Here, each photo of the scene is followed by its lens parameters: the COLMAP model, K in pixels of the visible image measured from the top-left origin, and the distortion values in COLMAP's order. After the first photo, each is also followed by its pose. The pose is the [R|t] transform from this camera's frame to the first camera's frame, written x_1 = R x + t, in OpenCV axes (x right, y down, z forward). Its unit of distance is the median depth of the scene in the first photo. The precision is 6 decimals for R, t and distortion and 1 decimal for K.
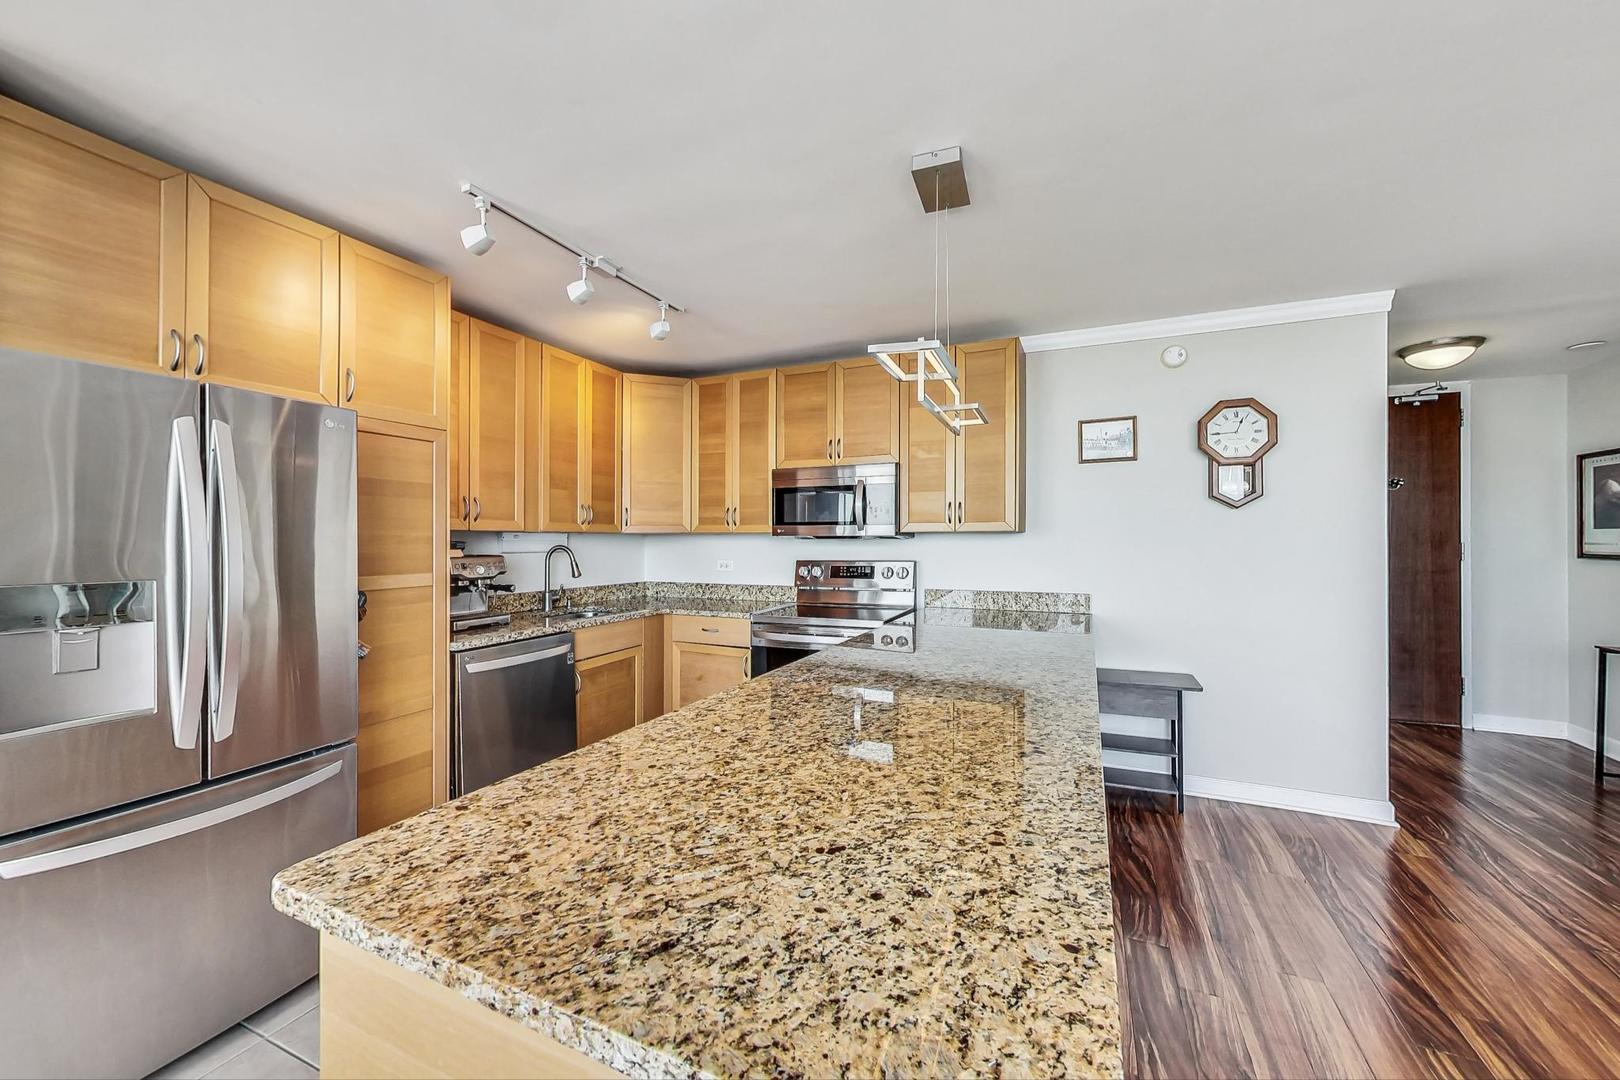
lens RADIAL K [[603.4, 0, 810.0], [0, 603.4, 540.0], [0, 0, 1]] dist [-0.001957, -0.000162]
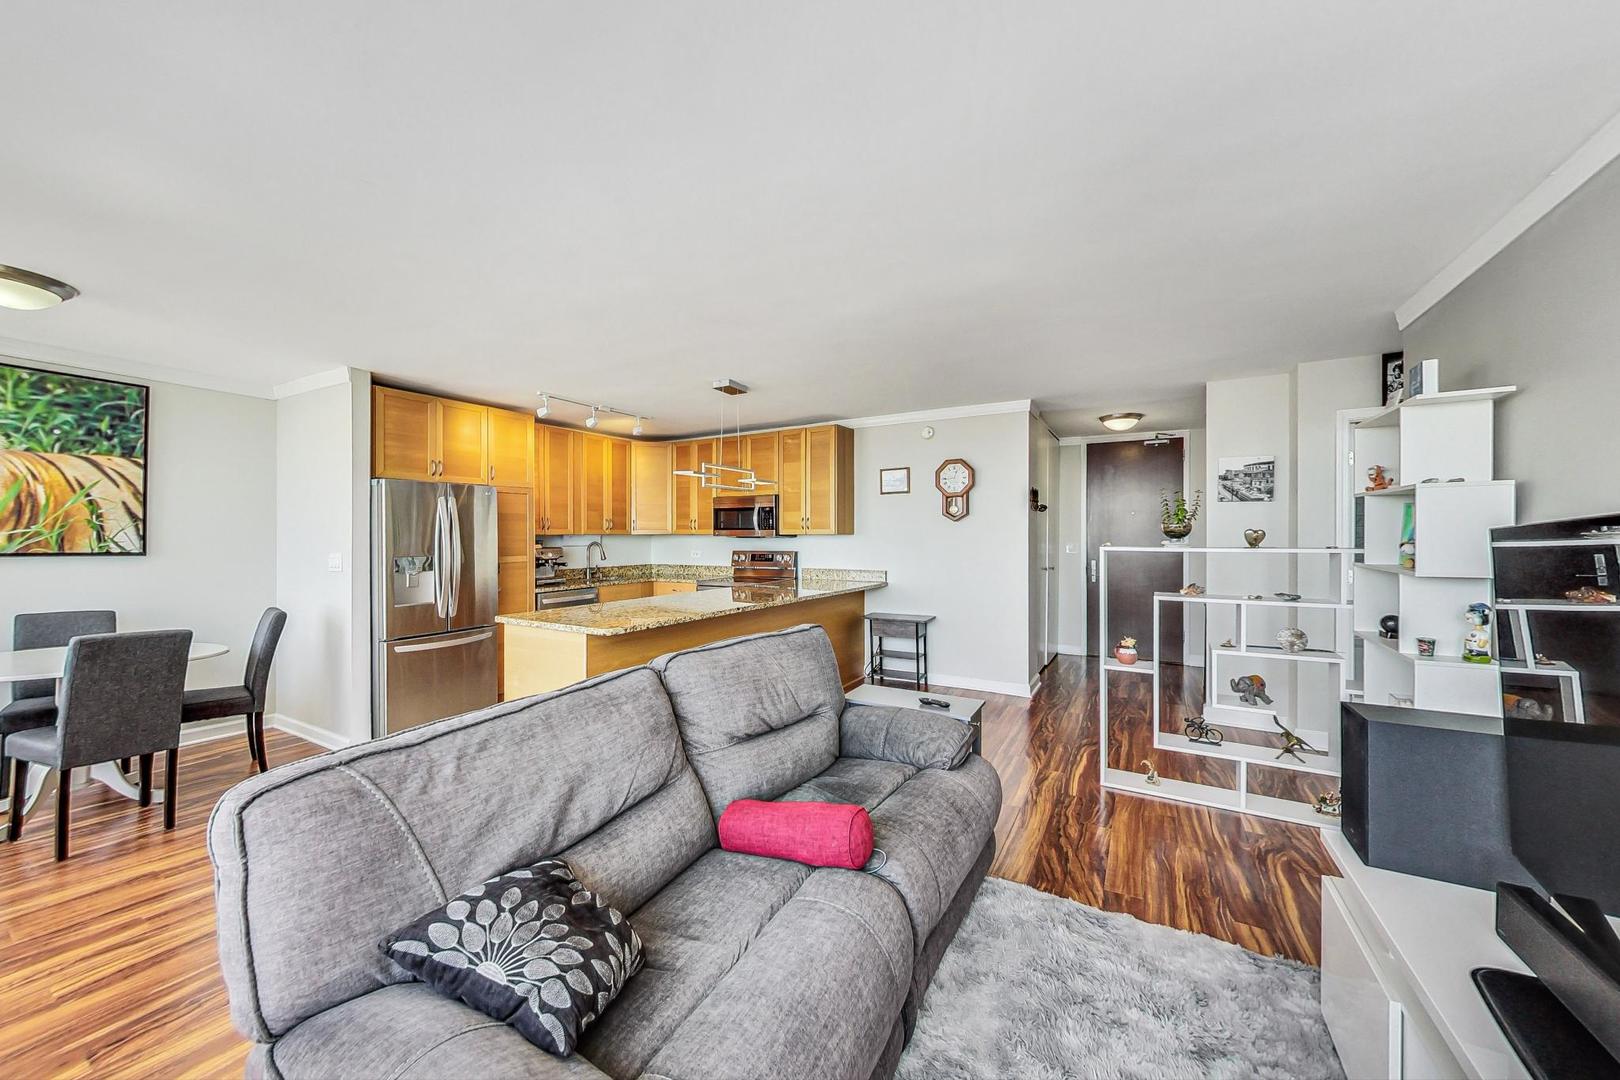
lens RADIAL K [[586.8, 0, 810.0], [0, 586.8, 540.0], [0, 0, 1]] dist [-0.001654, -0.000001]
pose [[0.994531, -0.002334, -0.104414, 0.415021], [0.003572, 0.999926, 0.011664, -0.015906], [0.104379, -0.011974, 0.994465, -0.679912]]
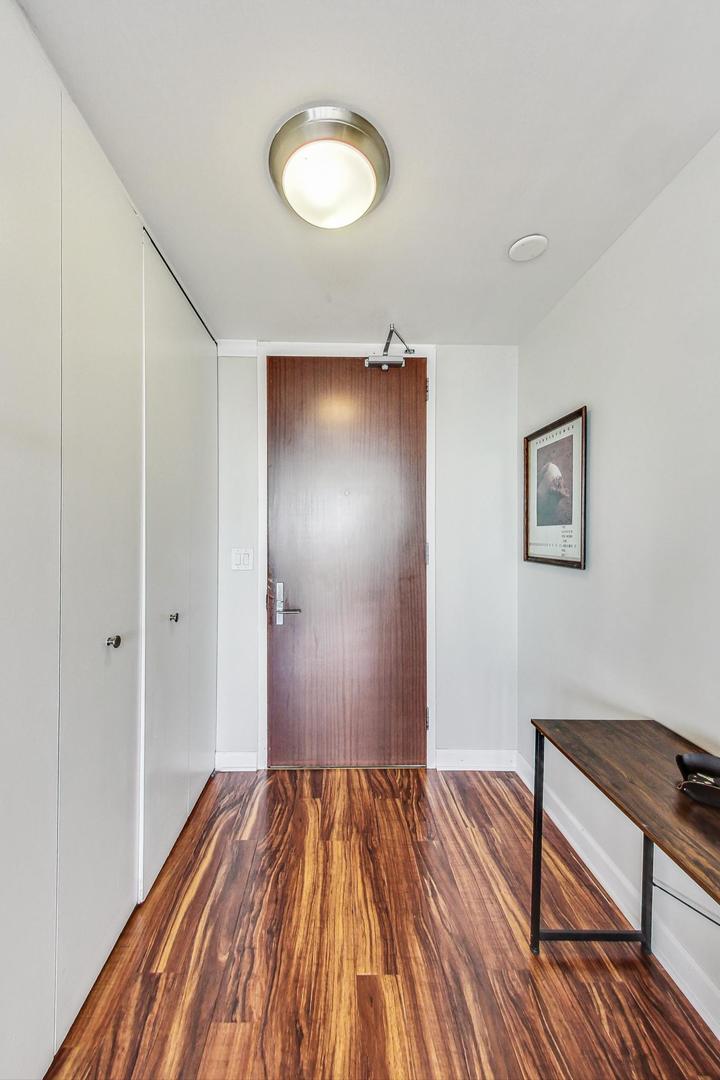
lens RADIAL K [[402.3, 0, 343.4], [0, 402.3, 538.9], [0, 0, 1]] dist [-0.001957, -0.000162]
pose [[0.916256, 0.003547, 0.400576, 0.980415], [-0.004313, 0.999990, 0.001012, -0.000122], [-0.400569, -0.002655, 0.916263, 0.703583]]
